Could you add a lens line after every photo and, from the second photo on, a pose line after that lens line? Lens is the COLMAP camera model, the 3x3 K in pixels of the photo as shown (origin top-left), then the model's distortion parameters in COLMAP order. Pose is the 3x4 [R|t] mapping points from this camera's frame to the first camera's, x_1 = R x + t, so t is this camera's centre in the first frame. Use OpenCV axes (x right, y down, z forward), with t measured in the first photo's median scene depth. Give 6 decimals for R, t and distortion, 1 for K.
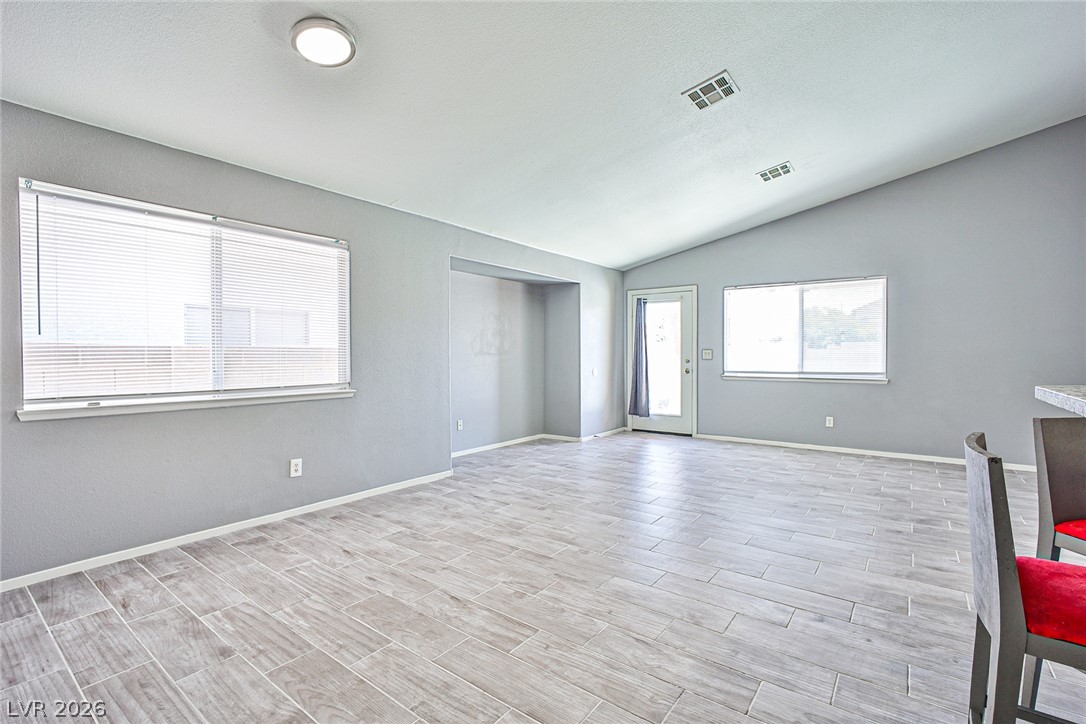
lens RADIAL K [[491.9, 0, 547.5], [0, 491.9, 354.9], [0, 0, 1]] dist [-0.033064, 0.012978]
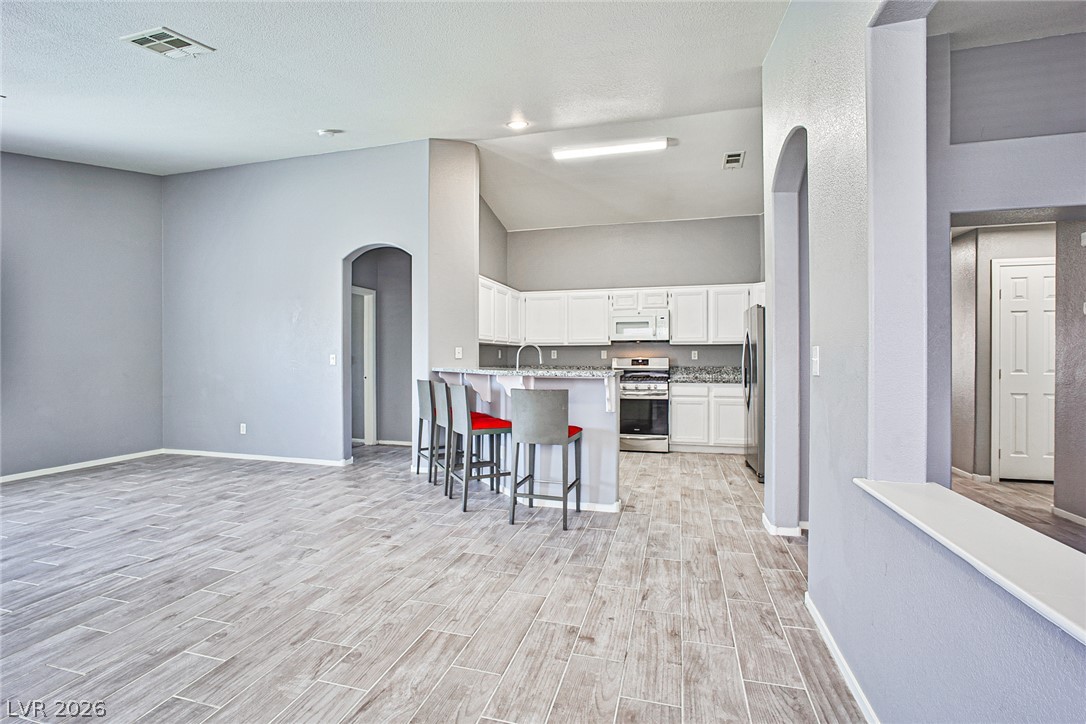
lens RADIAL K [[491.9, 0, 537.9], [0, 491.9, 359.2], [0, 0, 1]] dist [-0.033064, 0.012978]
pose [[-0.357705, 0.002414, 0.933832, -0.578628], [-0.000797, 0.999996, -0.002891, 0.000798], [-0.933834, -0.001778, -0.357701, 0.632481]]
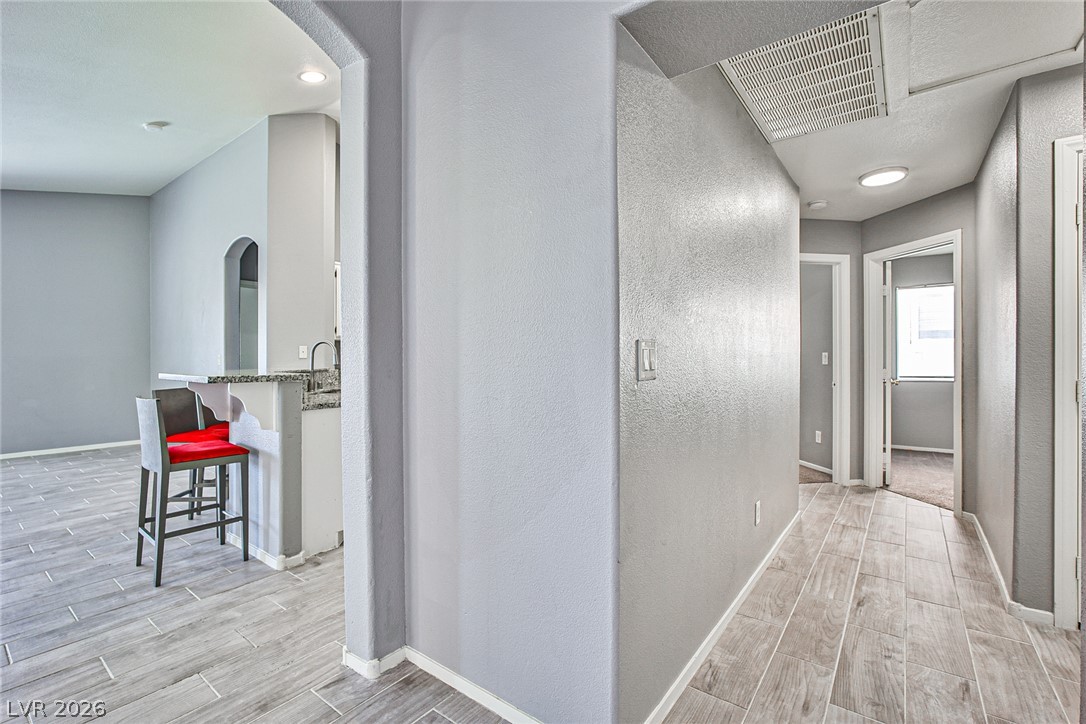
lens RADIAL K [[491.9, 0, 536.3], [0, 491.9, 358.9], [0, 0, 1]] dist [-0.033064, 0.012978]
pose [[0.018465, -0.000506, 0.999829, -0.416793], [0.000210, 1.000000, 0.000502, -0.004223], [-0.999829, 0.000201, 0.018465, -0.270672]]
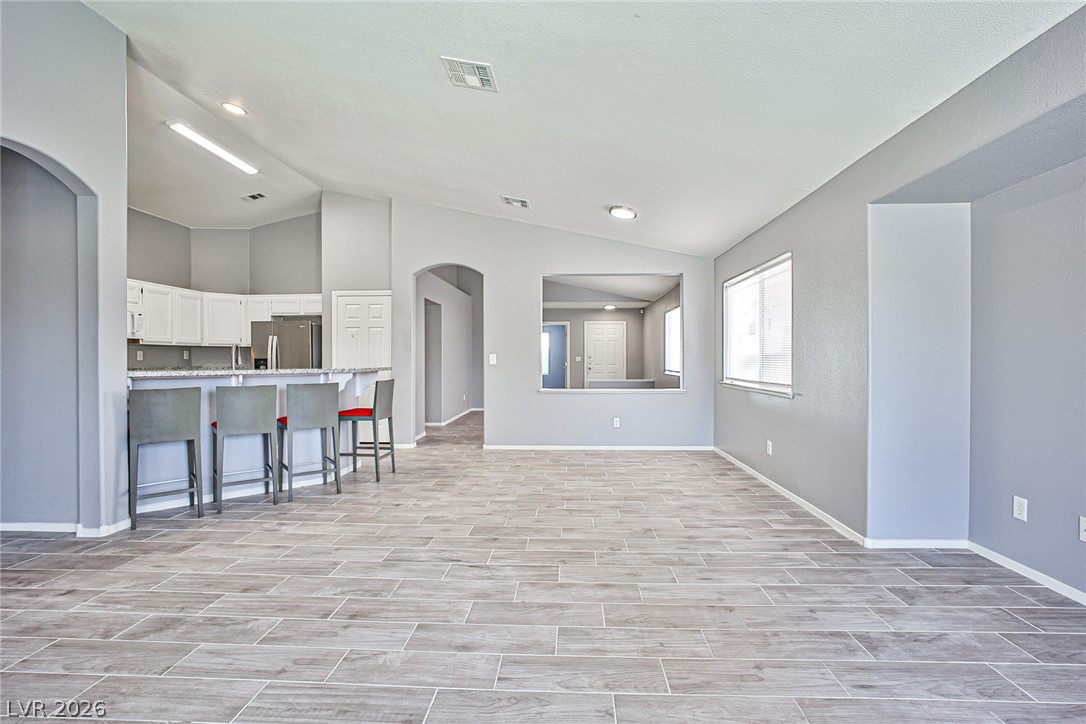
lens RADIAL K [[491.9, 0, 550.3], [0, 491.9, 378.5], [0, 0, 1]] dist [-0.033064, 0.012978]
pose [[-0.827807, 0.025966, -0.560411, 0.638520], [0.002878, 0.999112, 0.042042, -0.006941], [0.561005, 0.033190, -0.827147, 1.632700]]
